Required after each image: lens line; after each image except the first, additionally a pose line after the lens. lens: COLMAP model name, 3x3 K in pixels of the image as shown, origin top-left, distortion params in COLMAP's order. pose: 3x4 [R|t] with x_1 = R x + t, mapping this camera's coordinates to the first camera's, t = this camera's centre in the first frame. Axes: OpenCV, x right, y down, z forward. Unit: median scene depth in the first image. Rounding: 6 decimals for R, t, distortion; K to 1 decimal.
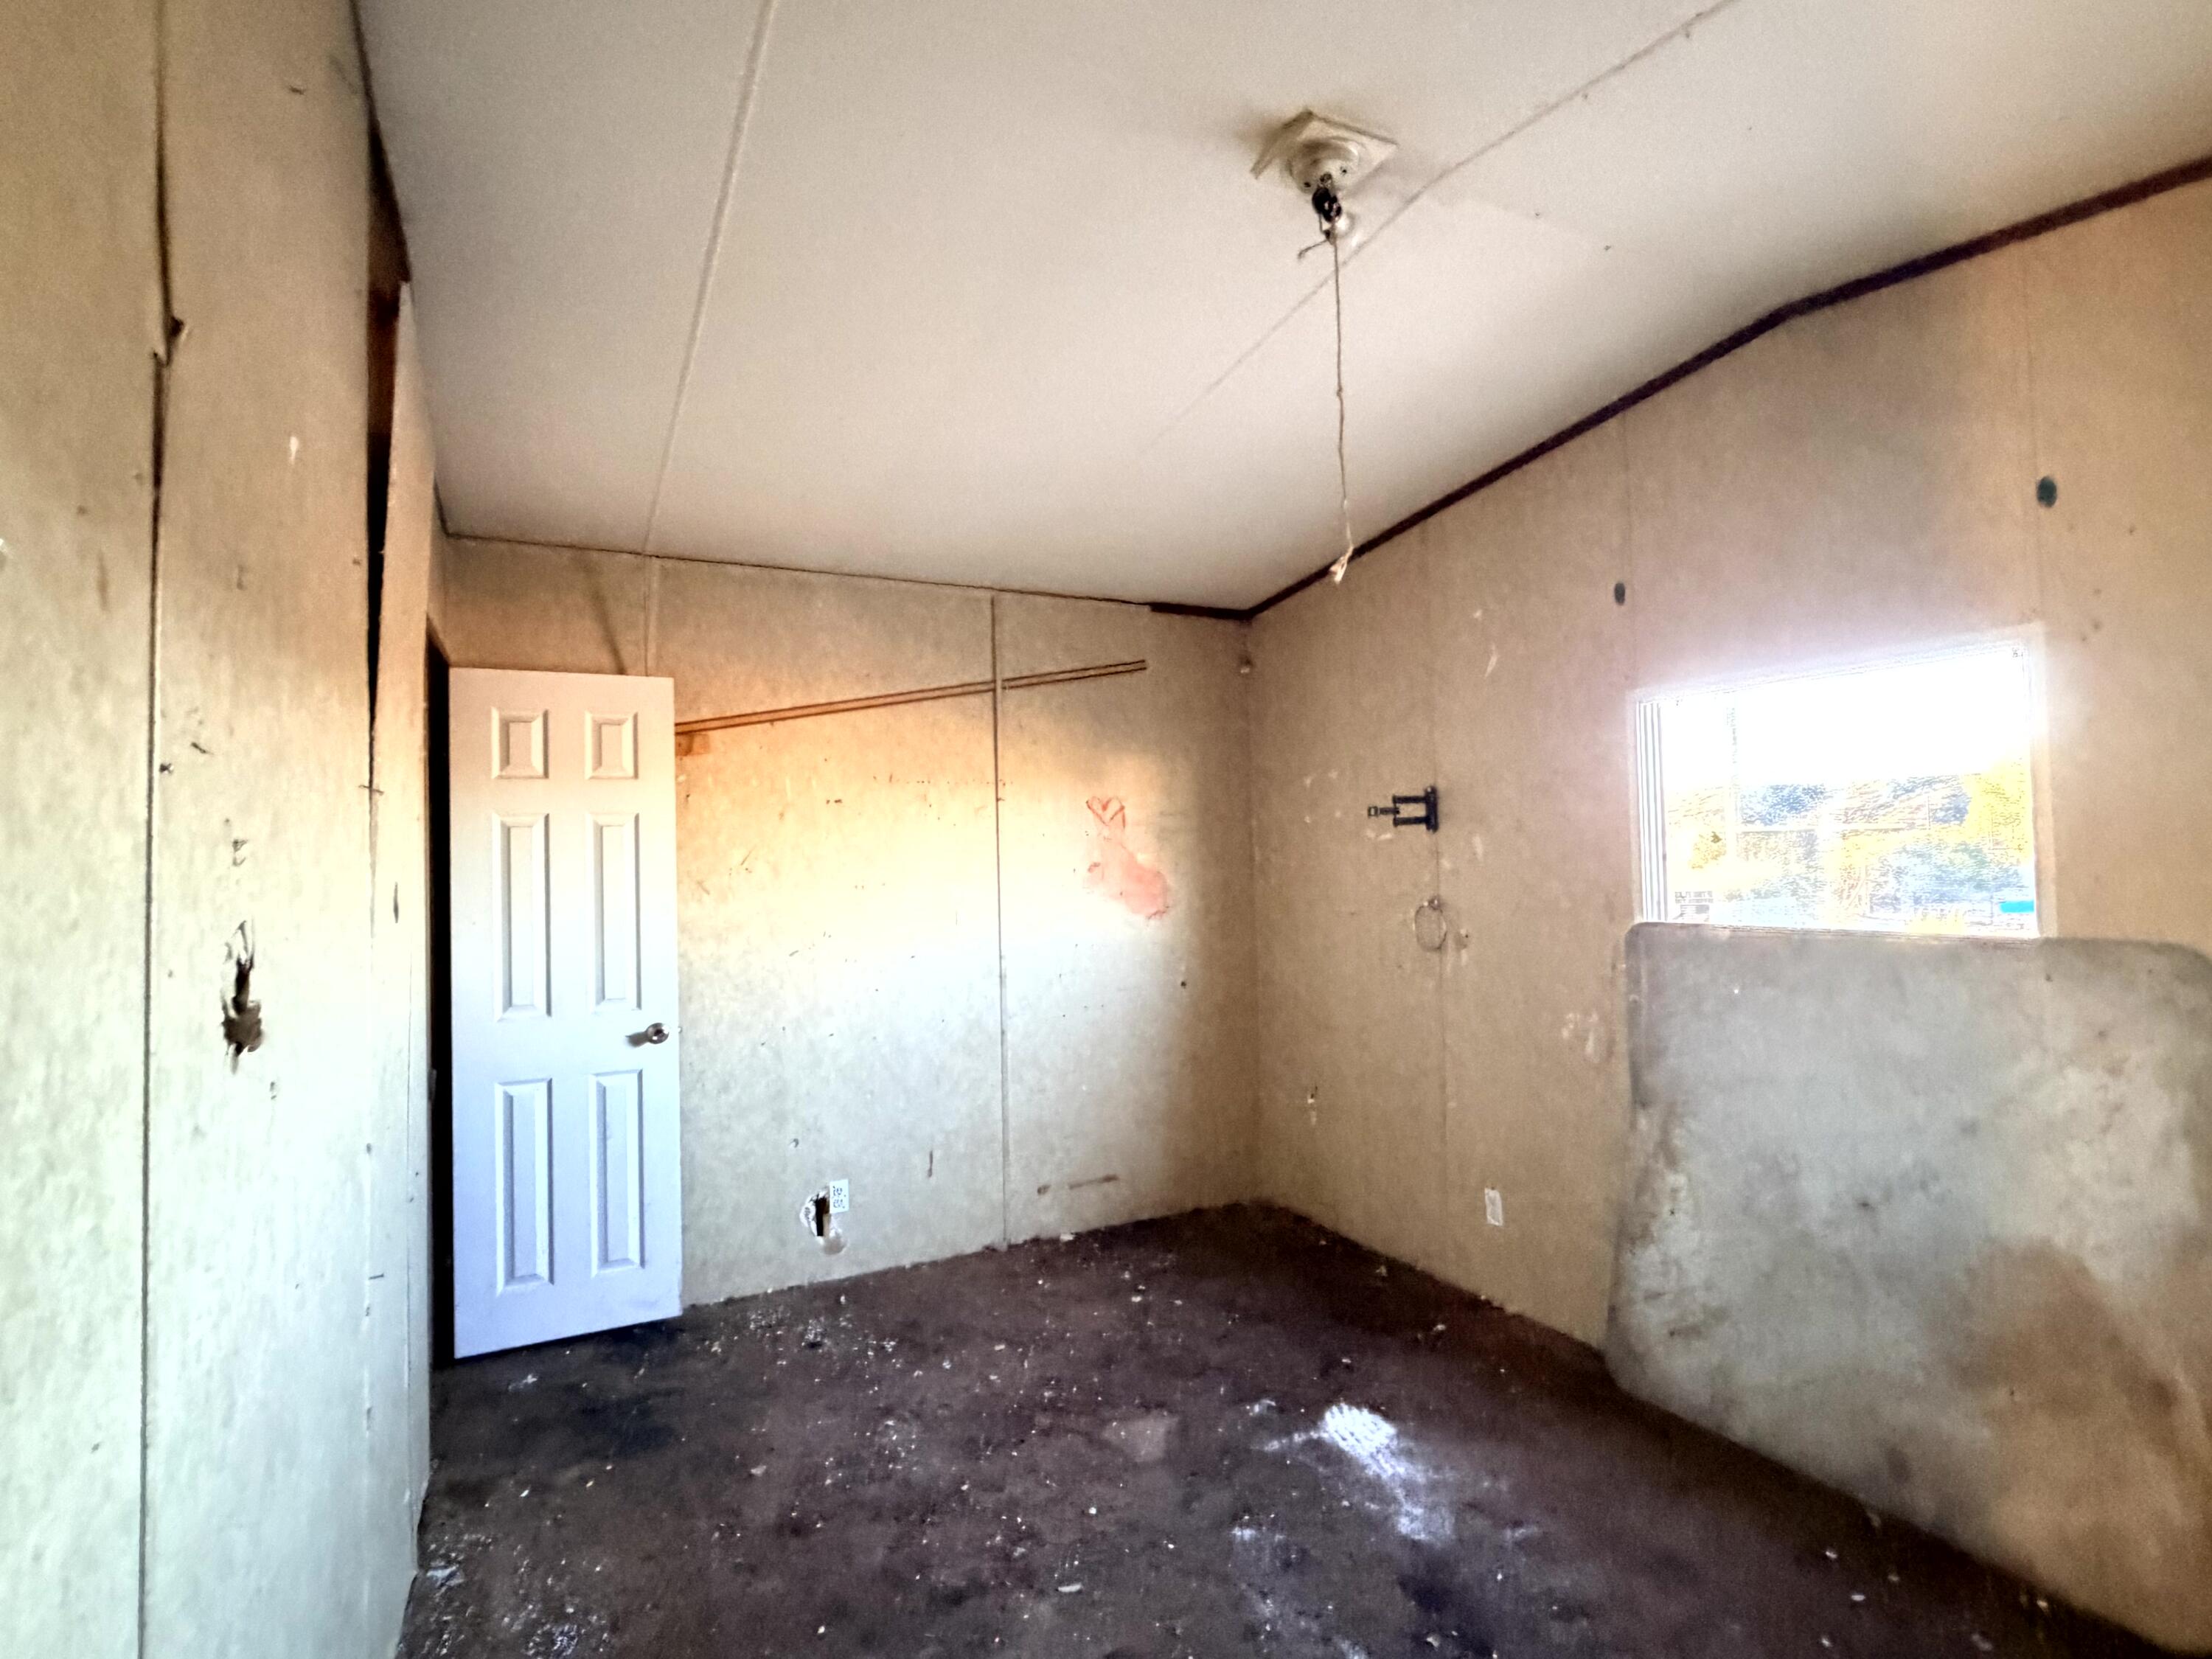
lens RADIAL K [[1114.1, 0, 1099.2], [0, 1114.1, 829.2], [0, 0, 1]] dist [0.000169, 0.000198]
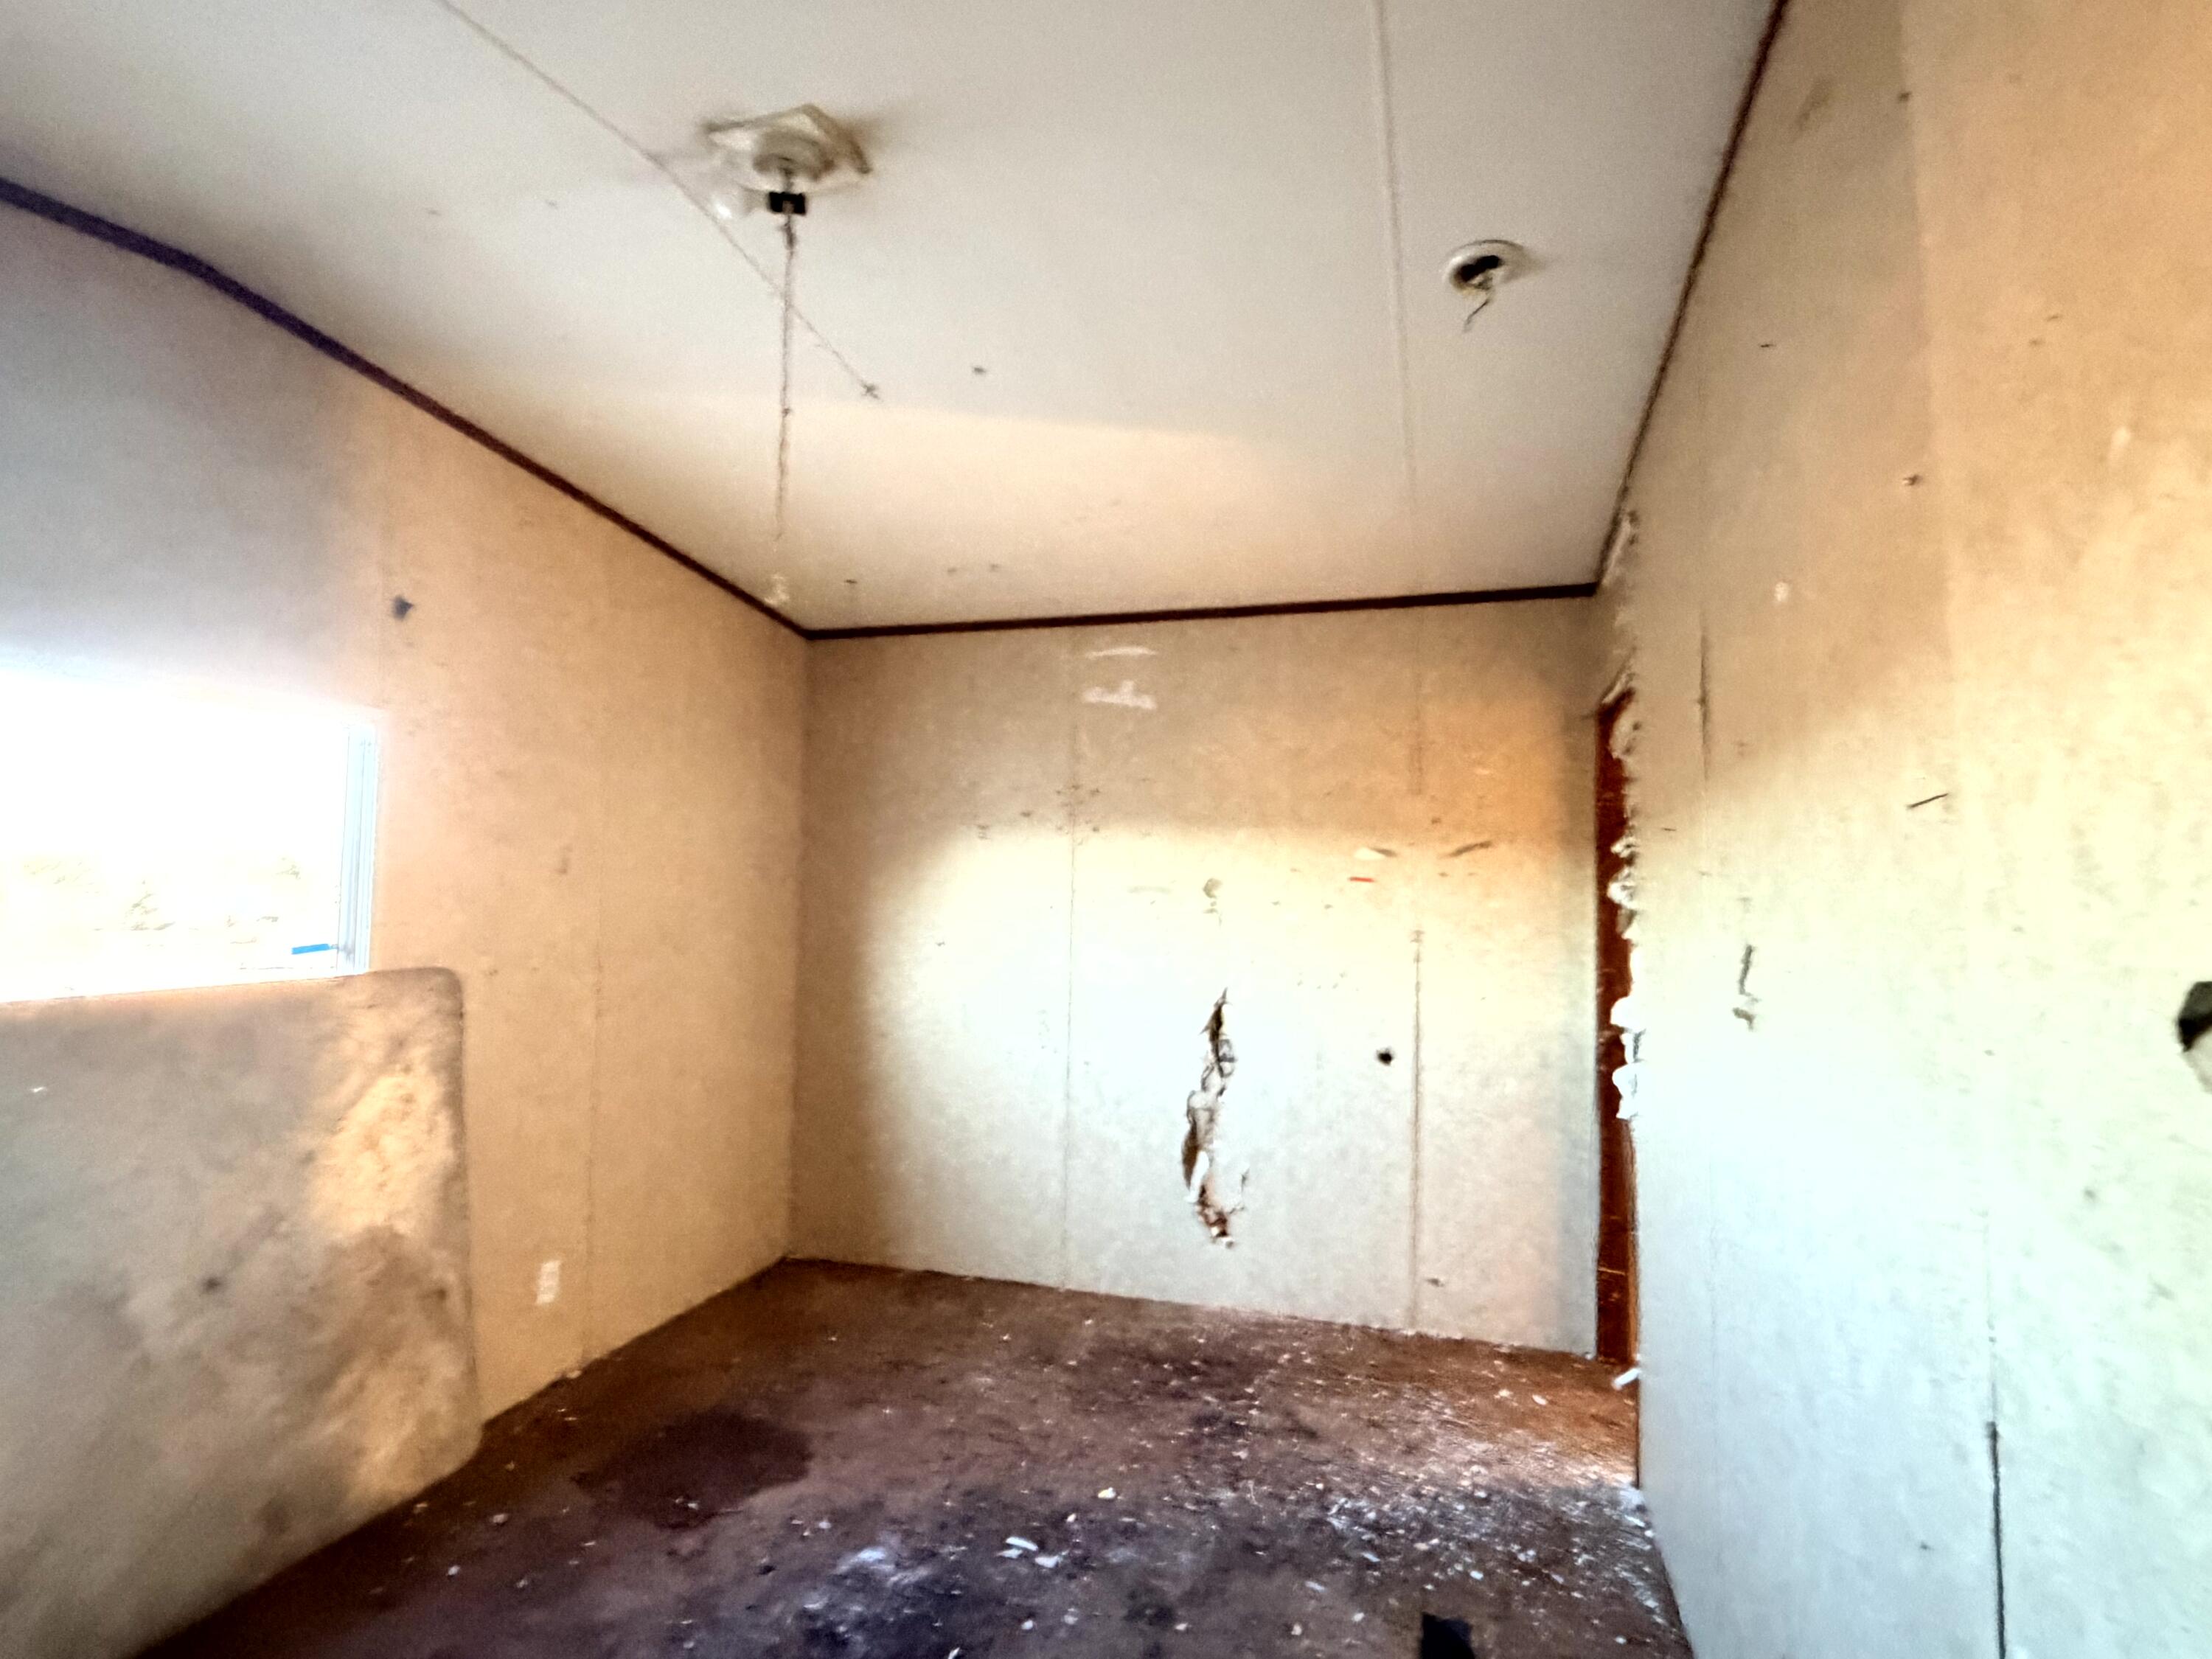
lens RADIAL K [[1114.1, 0, 1099.2], [0, 1114.1, 829.2], [0, 0, 1]] dist [0.000169, 0.000198]
pose [[-0.736261, 0.049011, 0.674921, -0.544580], [-0.019819, 0.995384, -0.093903, 0.041030], [-0.676408, -0.082513, -0.731891, 1.351937]]
